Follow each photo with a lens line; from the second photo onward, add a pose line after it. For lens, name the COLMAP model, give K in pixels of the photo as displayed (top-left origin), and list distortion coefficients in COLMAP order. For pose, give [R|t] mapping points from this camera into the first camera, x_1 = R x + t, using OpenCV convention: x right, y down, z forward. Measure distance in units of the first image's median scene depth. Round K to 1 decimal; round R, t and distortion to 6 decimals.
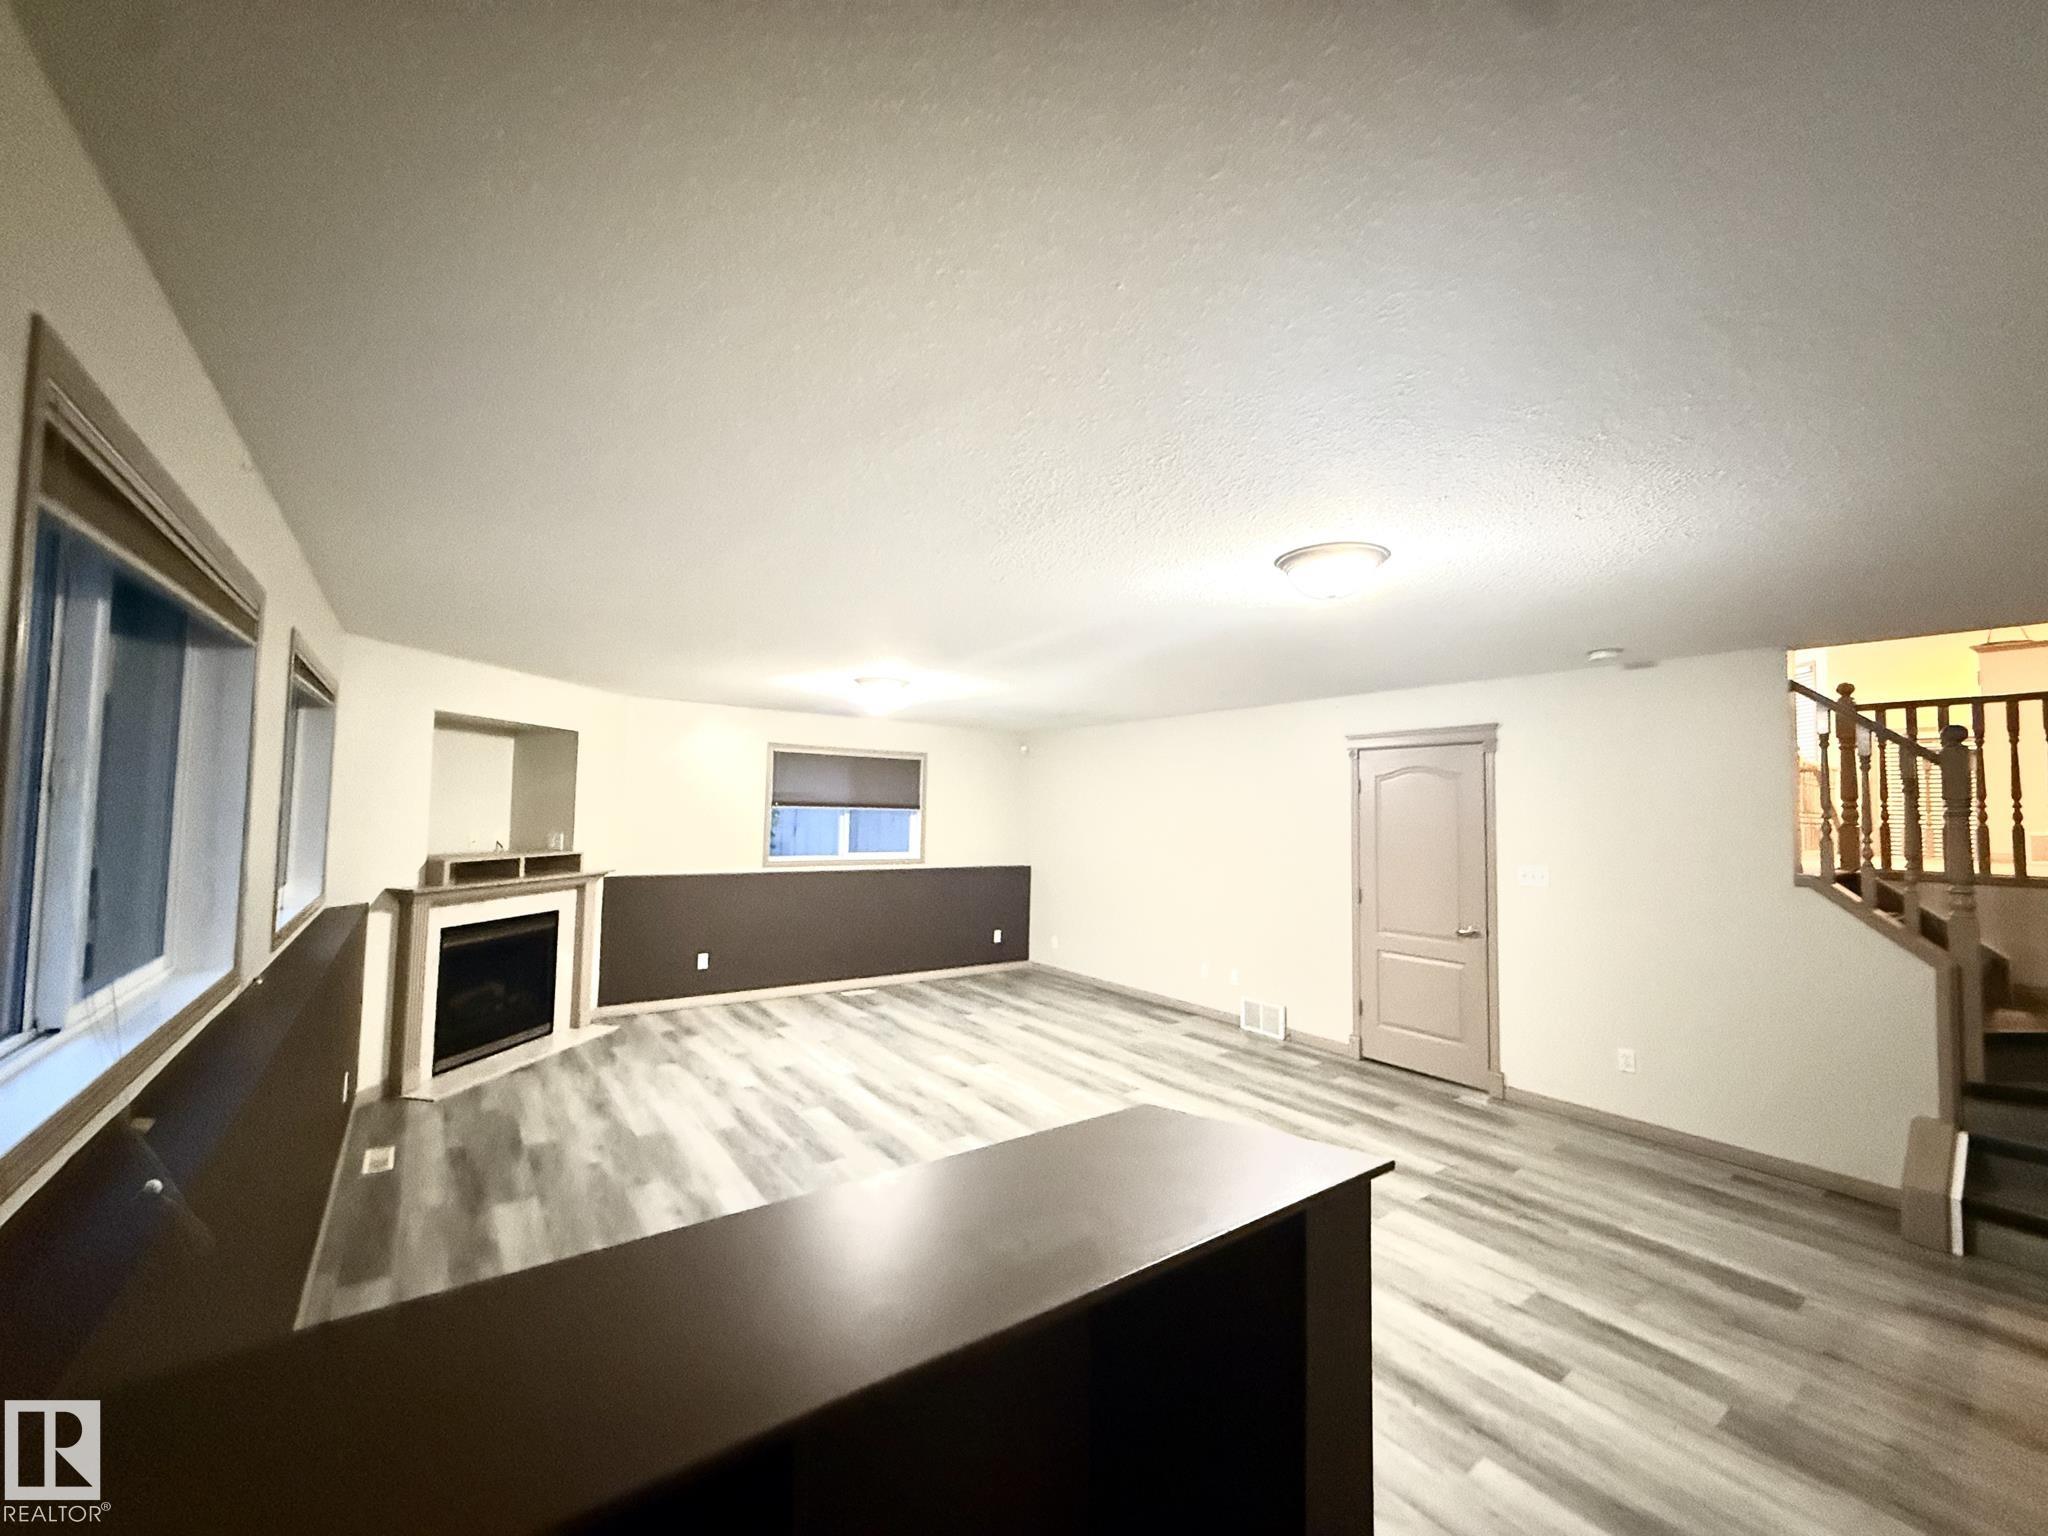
lens RADIAL K [[812.5, 0, 1016.1], [0, 812.5, 770.1], [0, 0, 1]] dist [-0.003342, -0.000211]
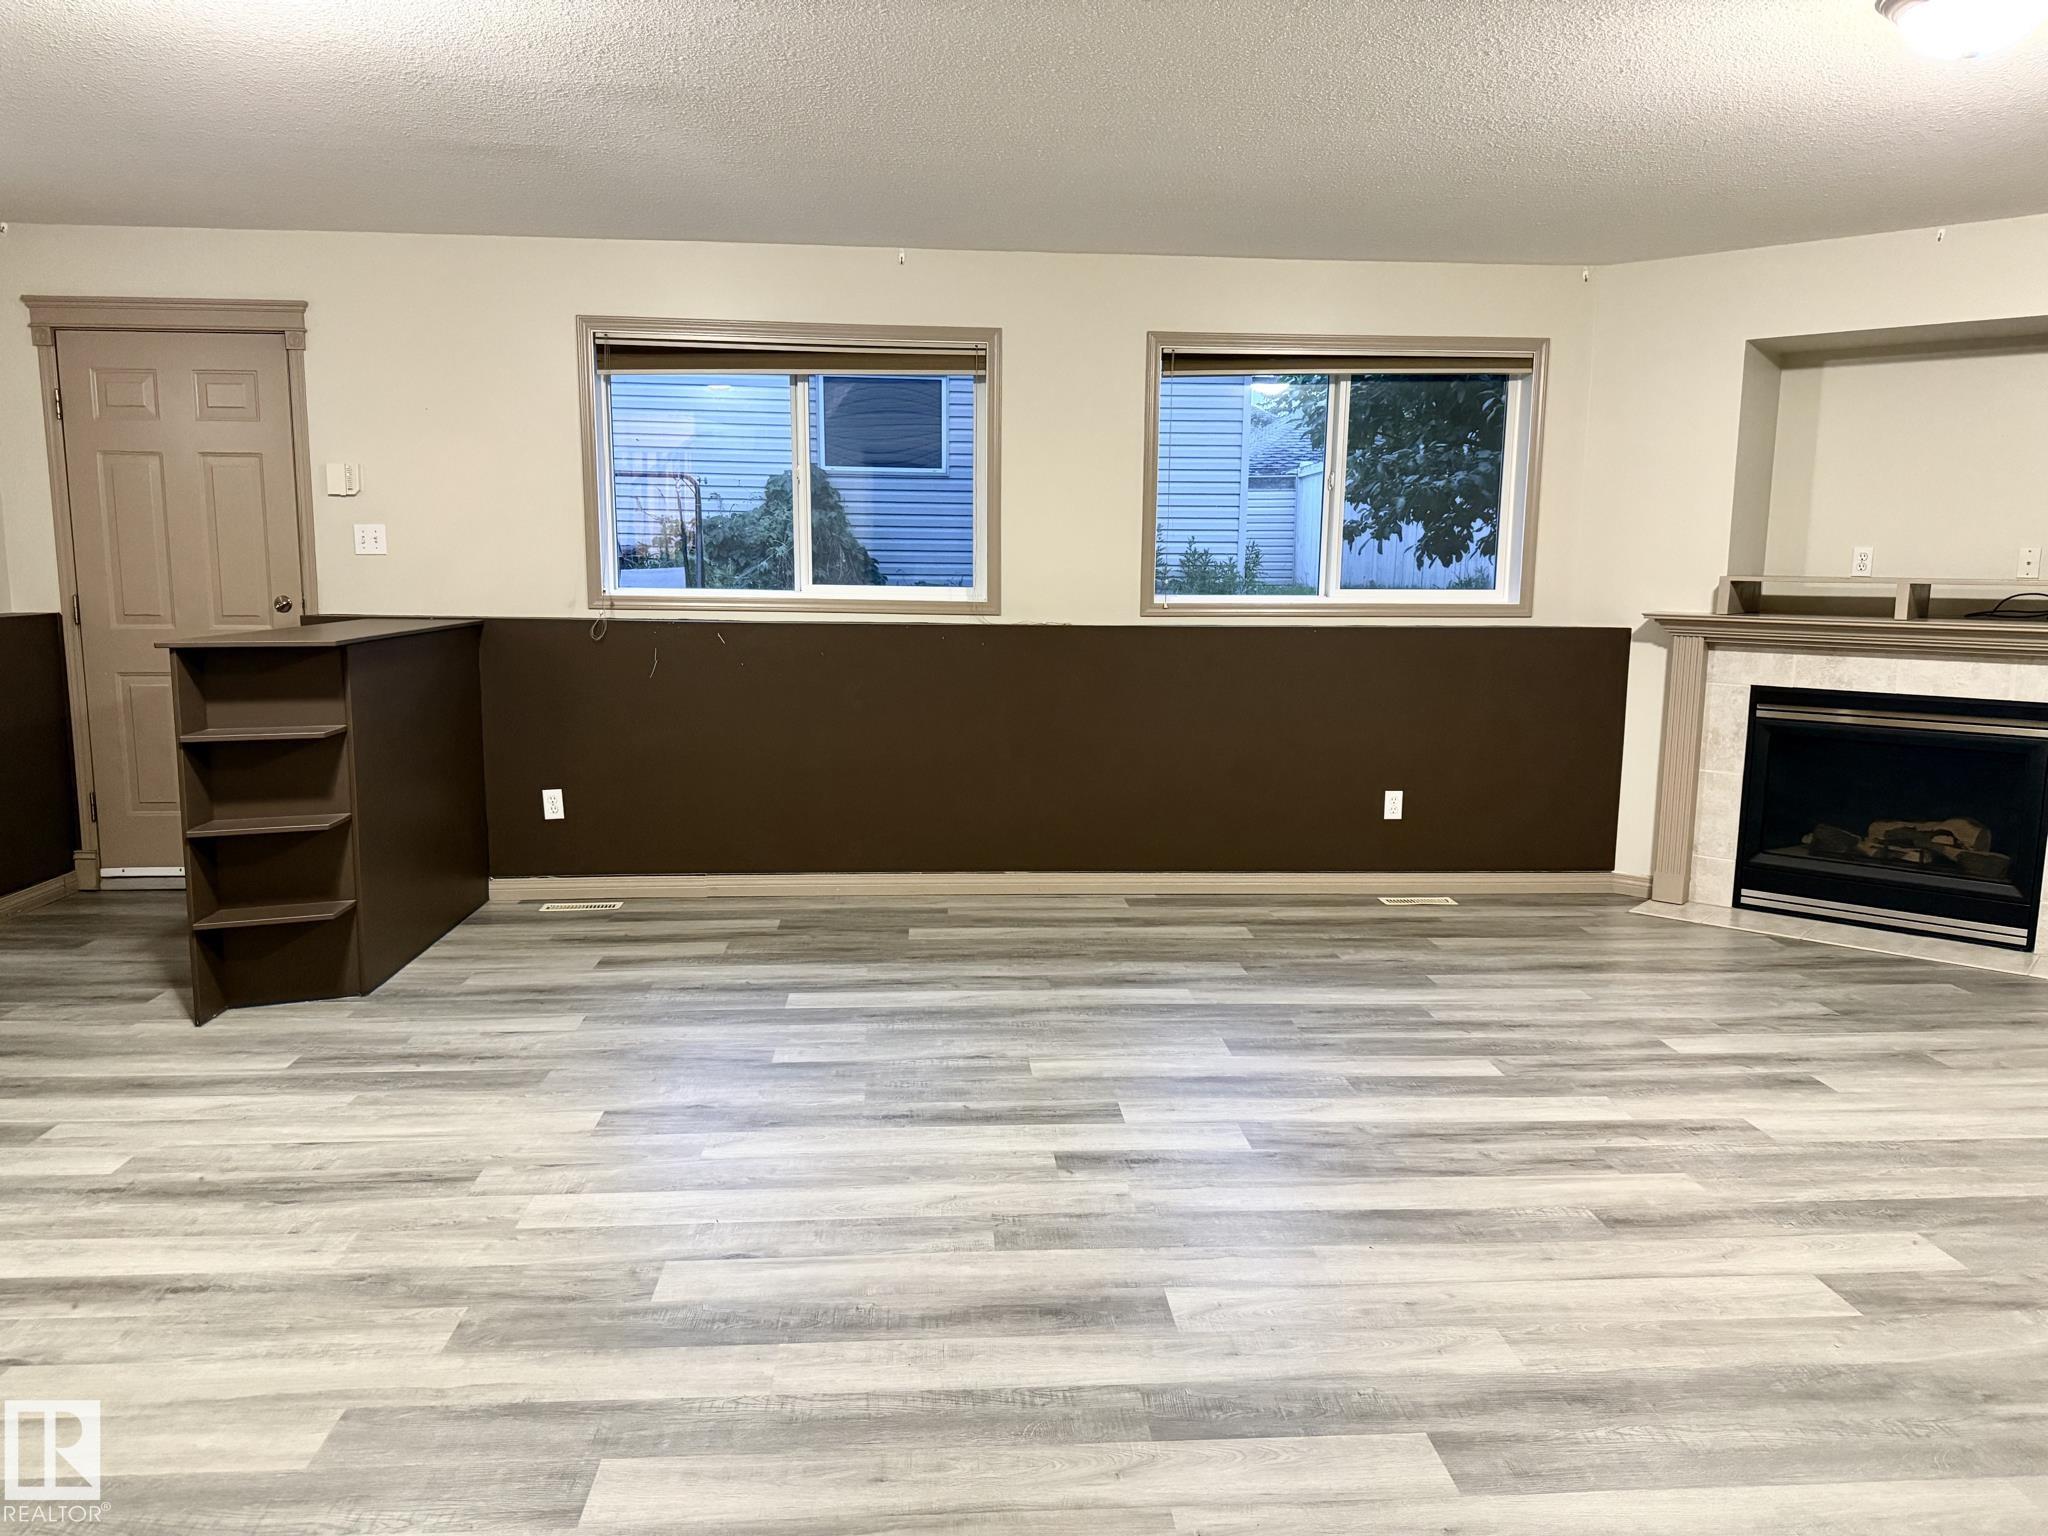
lens RADIAL K [[1424.9, 0, 1030.2], [0, 1424.9, 771.9], [0, 0, 1]] dist [0.046318, -0.059196]
pose [[-0.516090, 0.100675, -0.850598, 0.524341], [0.022180, 0.994306, 0.104227, 0.123247], [0.856247, 0.034924, -0.515384, 1.026247]]
